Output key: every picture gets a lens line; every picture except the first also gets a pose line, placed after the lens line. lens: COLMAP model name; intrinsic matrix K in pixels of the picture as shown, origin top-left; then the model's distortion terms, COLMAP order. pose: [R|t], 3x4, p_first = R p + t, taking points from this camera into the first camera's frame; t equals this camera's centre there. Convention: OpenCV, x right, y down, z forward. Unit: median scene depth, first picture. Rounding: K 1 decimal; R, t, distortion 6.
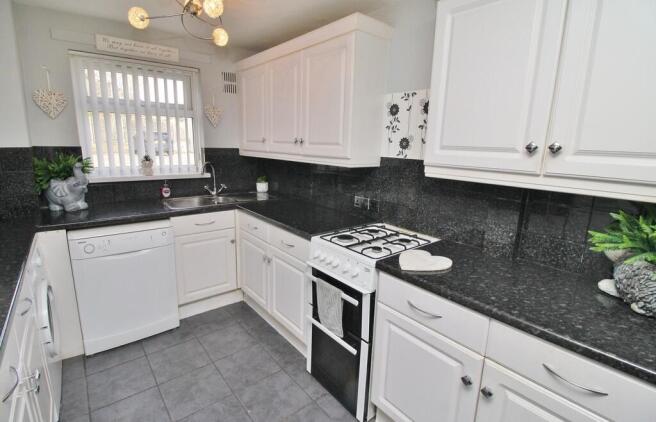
lens RADIAL K [[313.5, 0, 326.9], [0, 313.5, 206.9], [0, 0, 1]] dist [-0.000923, -0.000548]
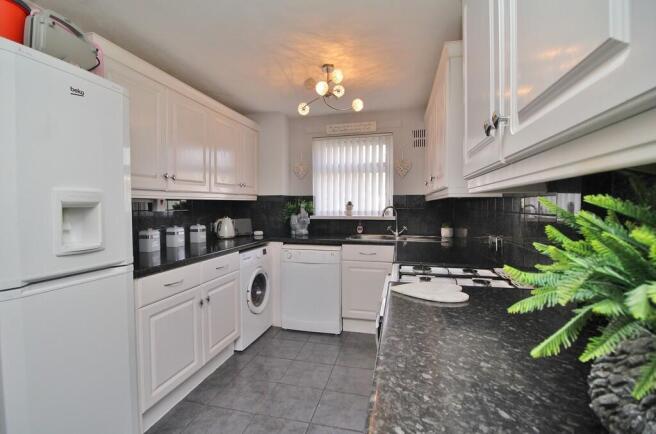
lens RADIAL K [[306.3, 0, 326.9], [0, 306.3, 214.2], [0, 0, 1]] dist [-0.000940, 0.000013]
pose [[0.599677, -0.005960, -0.800220, 0.434929], [-0.144549, 0.982717, -0.115643, 0.059090], [0.787079, 0.185019, 0.588452, 0.153042]]
